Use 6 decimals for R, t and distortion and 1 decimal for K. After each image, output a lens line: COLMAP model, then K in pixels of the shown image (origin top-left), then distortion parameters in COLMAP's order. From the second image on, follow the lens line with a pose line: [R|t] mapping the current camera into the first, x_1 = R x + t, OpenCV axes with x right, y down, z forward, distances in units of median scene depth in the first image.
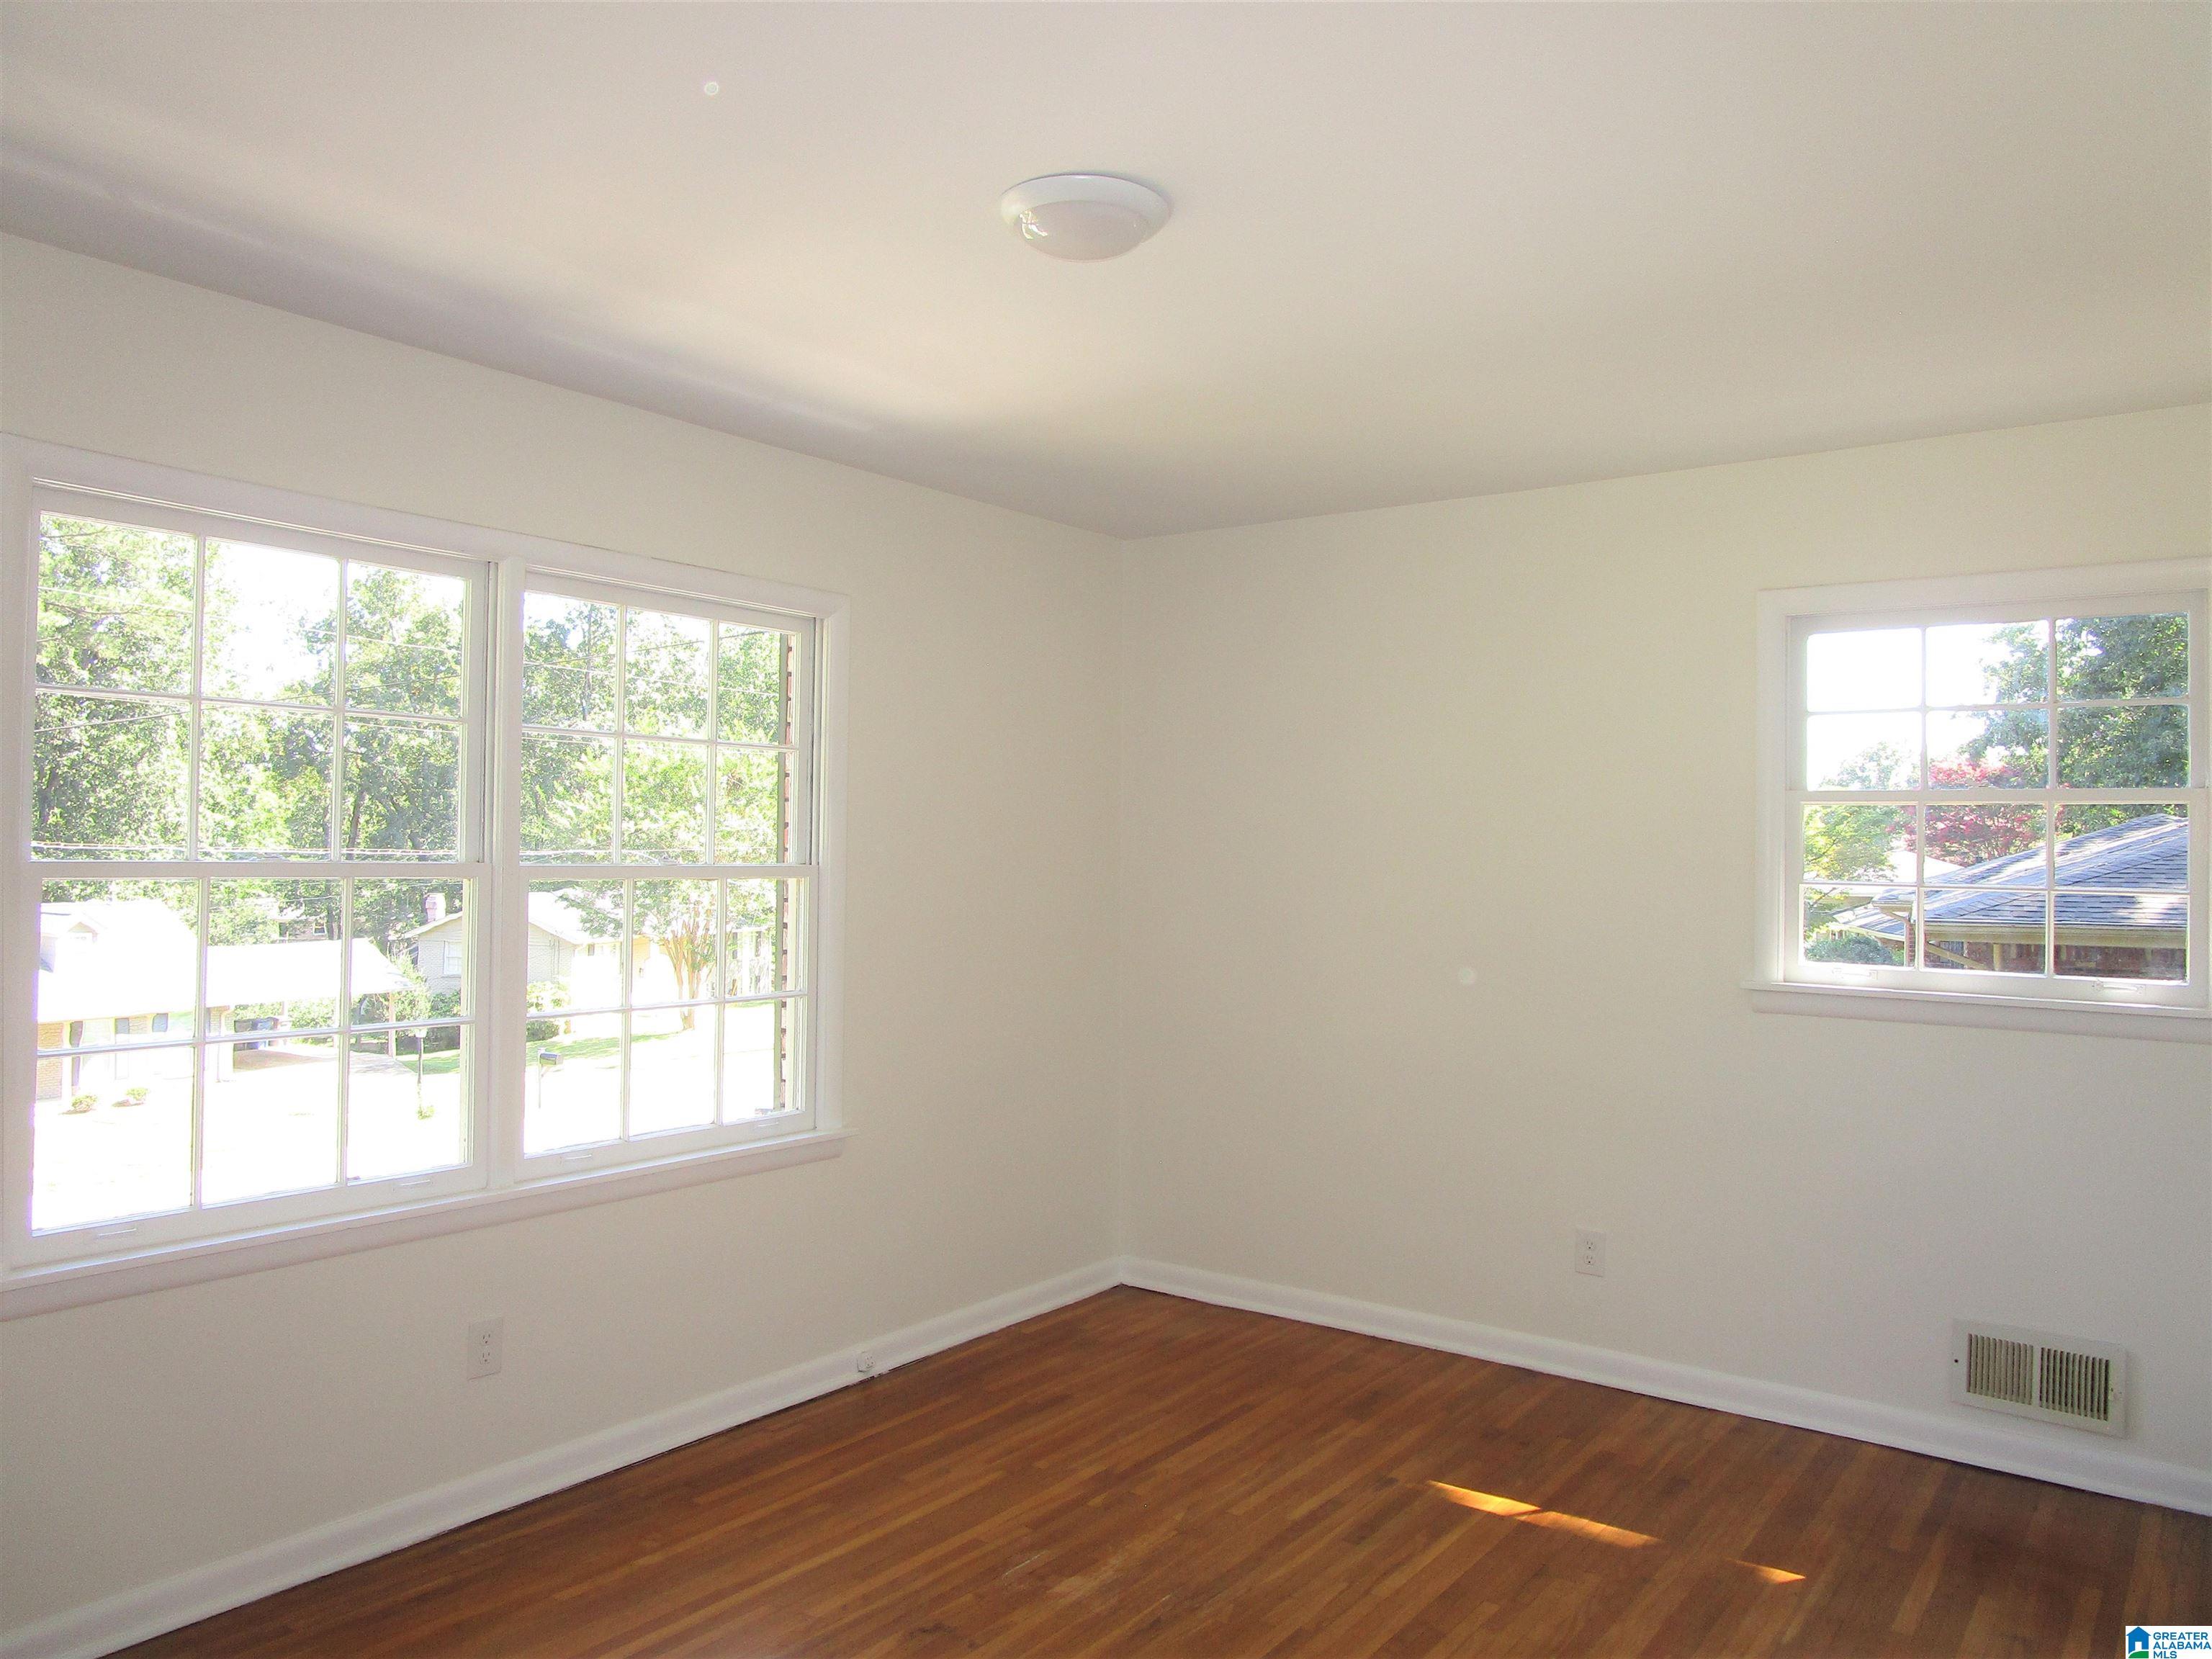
lens RADIAL K [[1573.7, 0, 1112.1], [0, 1573.7, 823.6], [0, 0, 1]] dist [-0.036439, 0.015545]
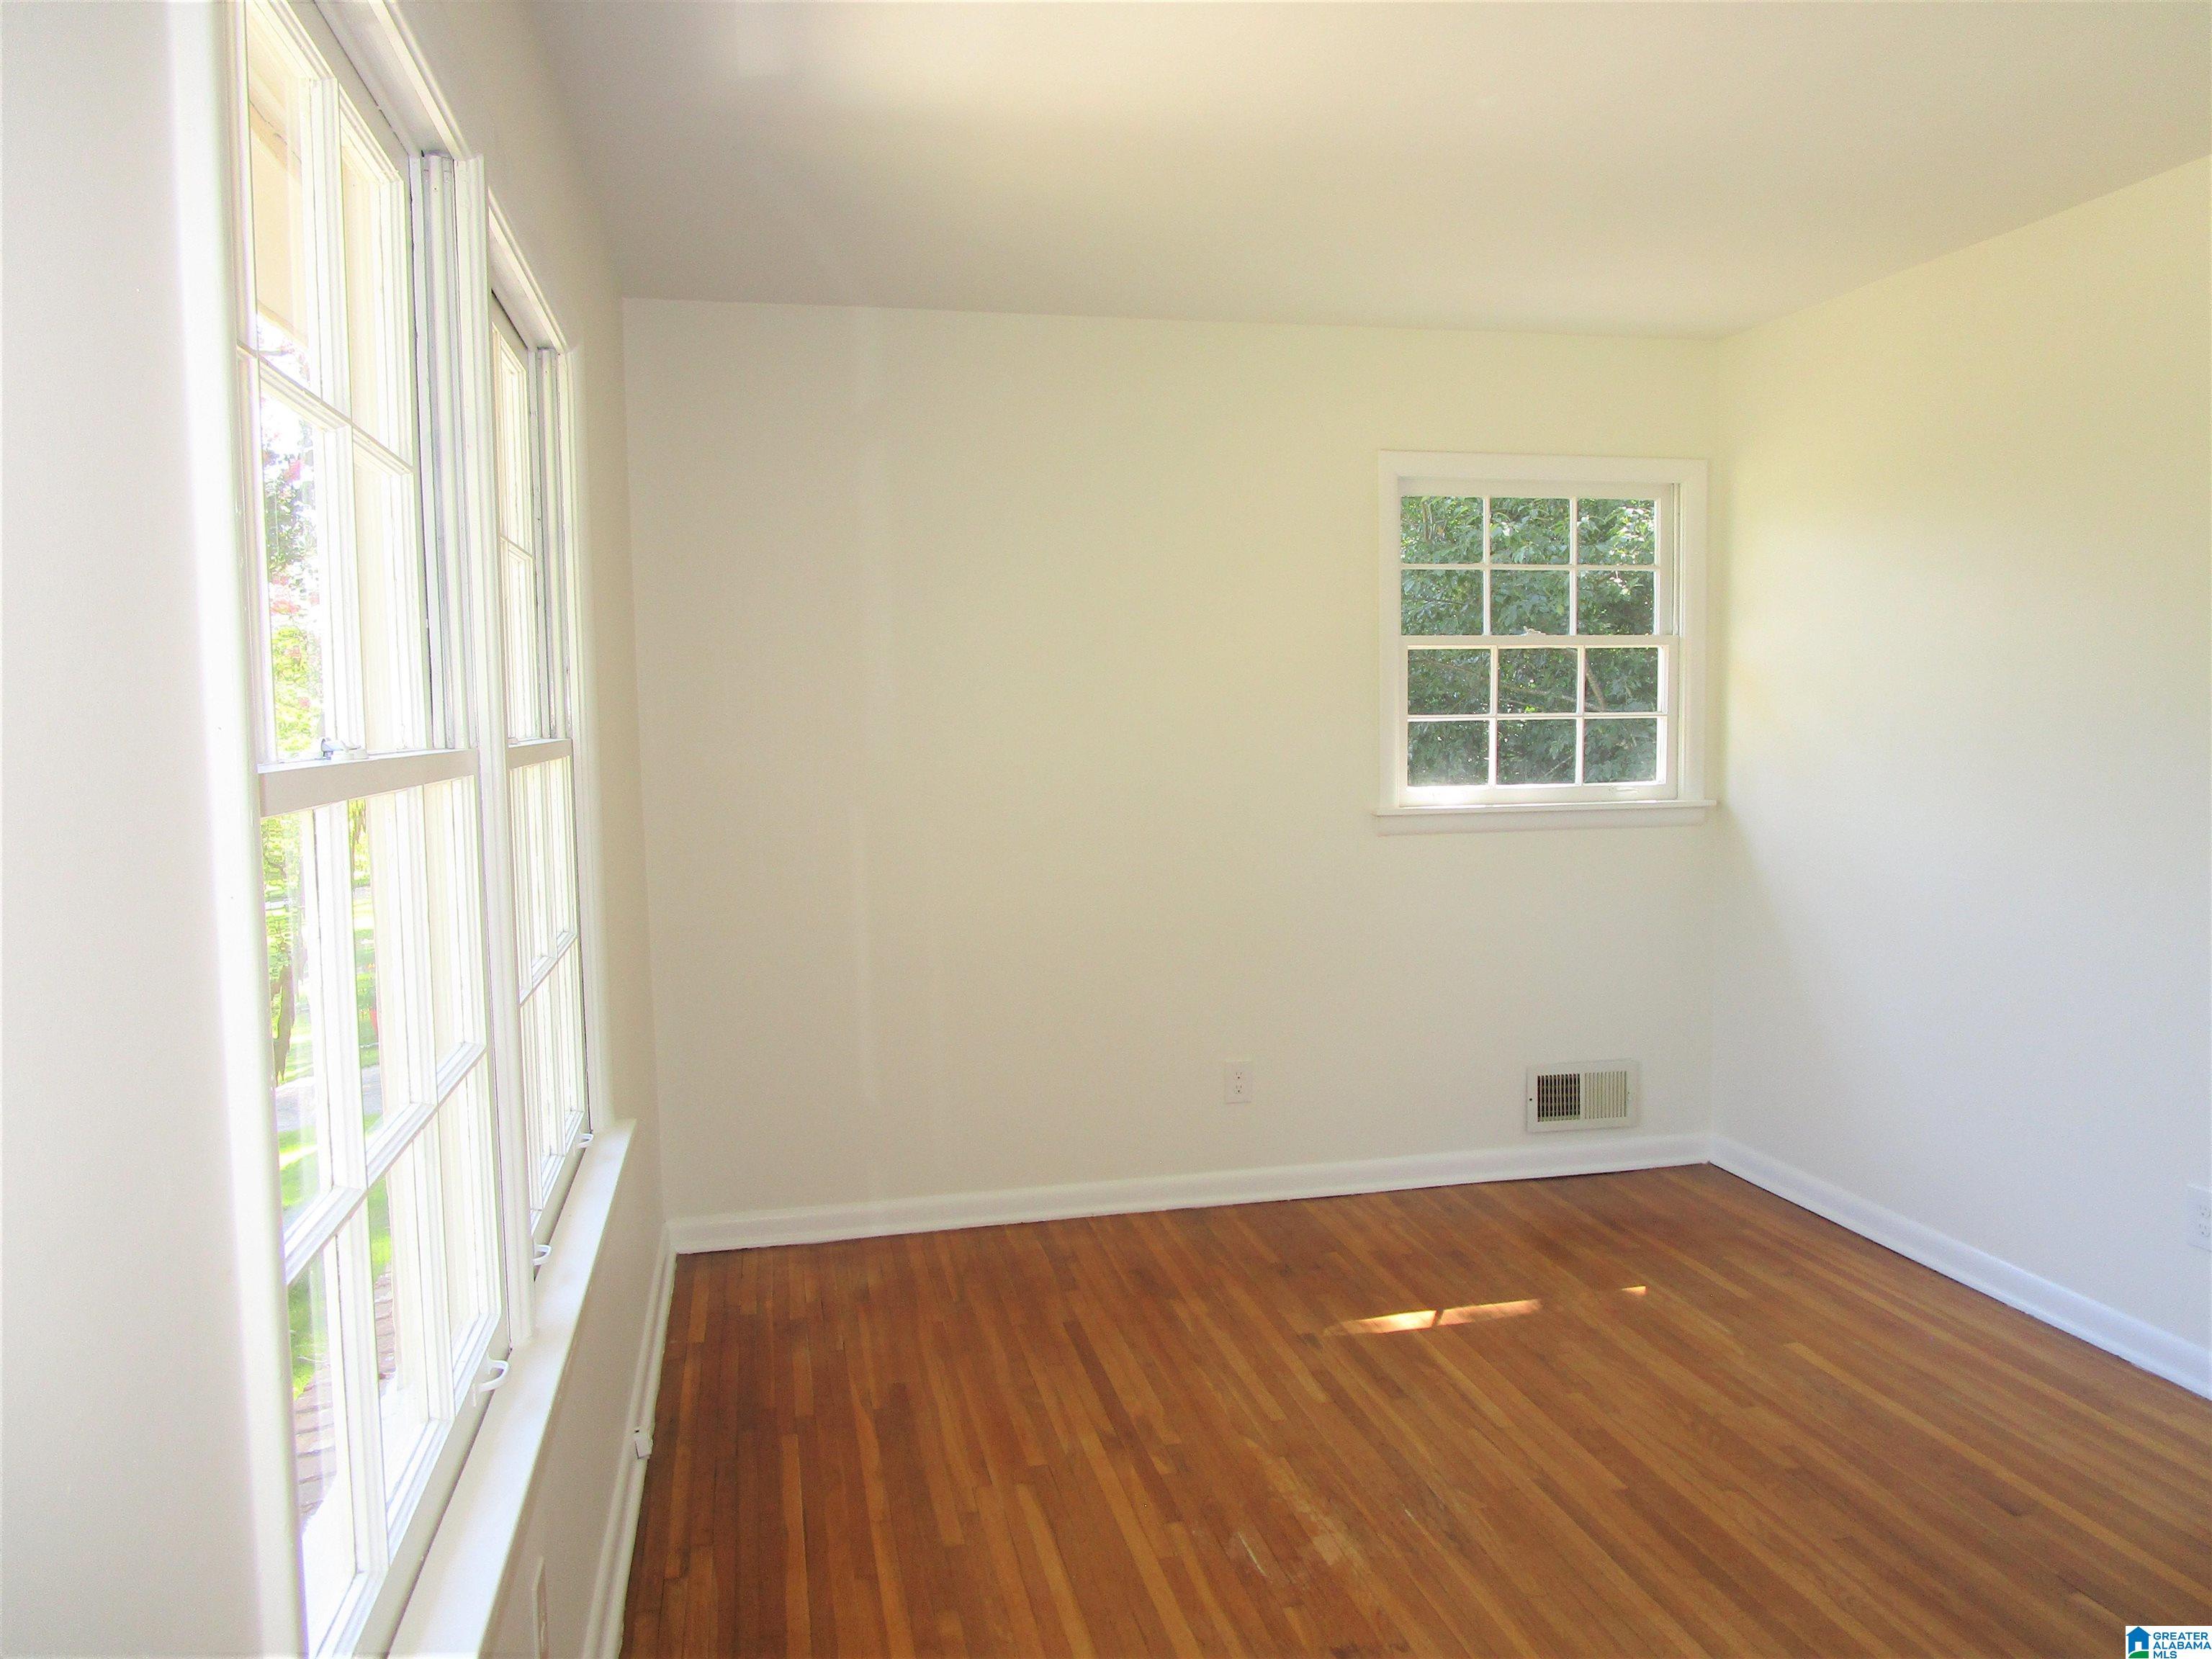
lens RADIAL K [[1573.7, 0, 1096.5], [0, 1573.7, 823.1], [0, 0, 1]] dist [-0.036439, 0.015545]
pose [[0.653945, -0.083469, 0.751923, -0.589567], [0.014246, 0.995077, 0.098071, -0.001585], [-0.756408, -0.053421, 0.651915, 0.444511]]
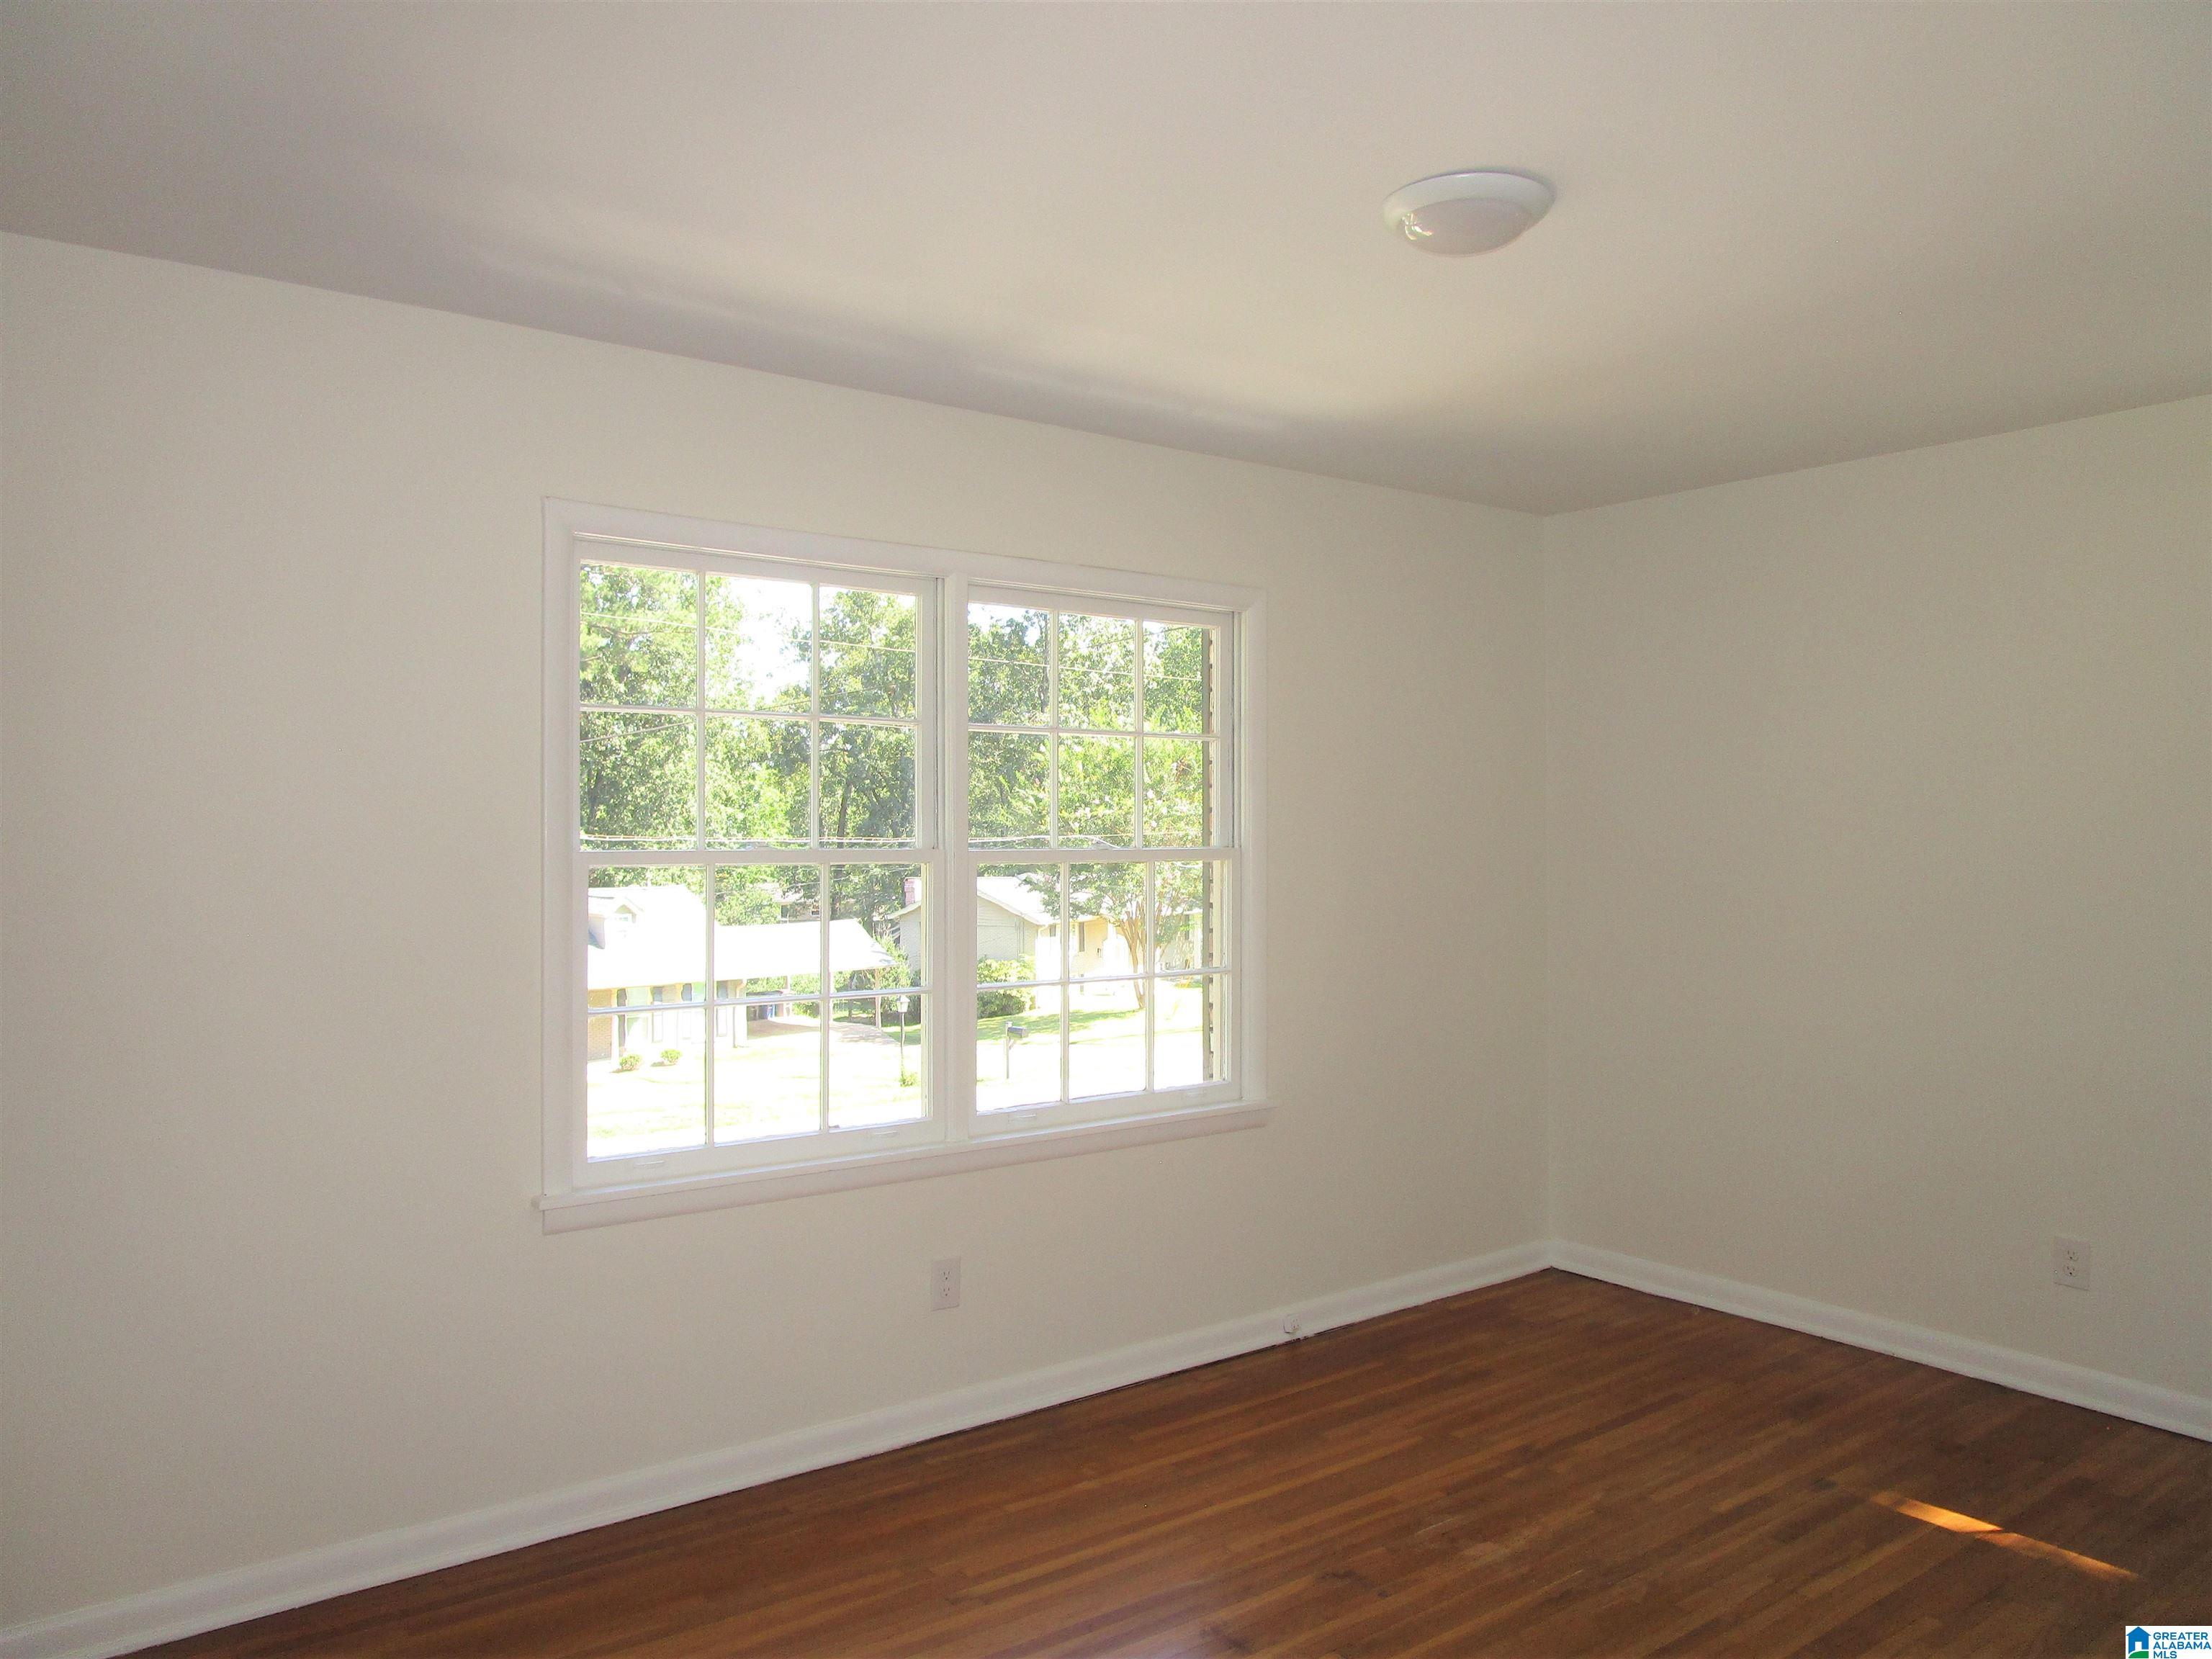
lens RADIAL K [[1573.7, 0, 1100.3], [0, 1573.7, 830.7], [0, 0, 1]] dist [-0.036439, 0.015545]
pose [[0.958093, -0.012185, -0.286197, 0.025880], [0.016650, 0.999775, 0.013171, -0.000786], [0.285972, -0.017384, 0.958080, -0.034117]]
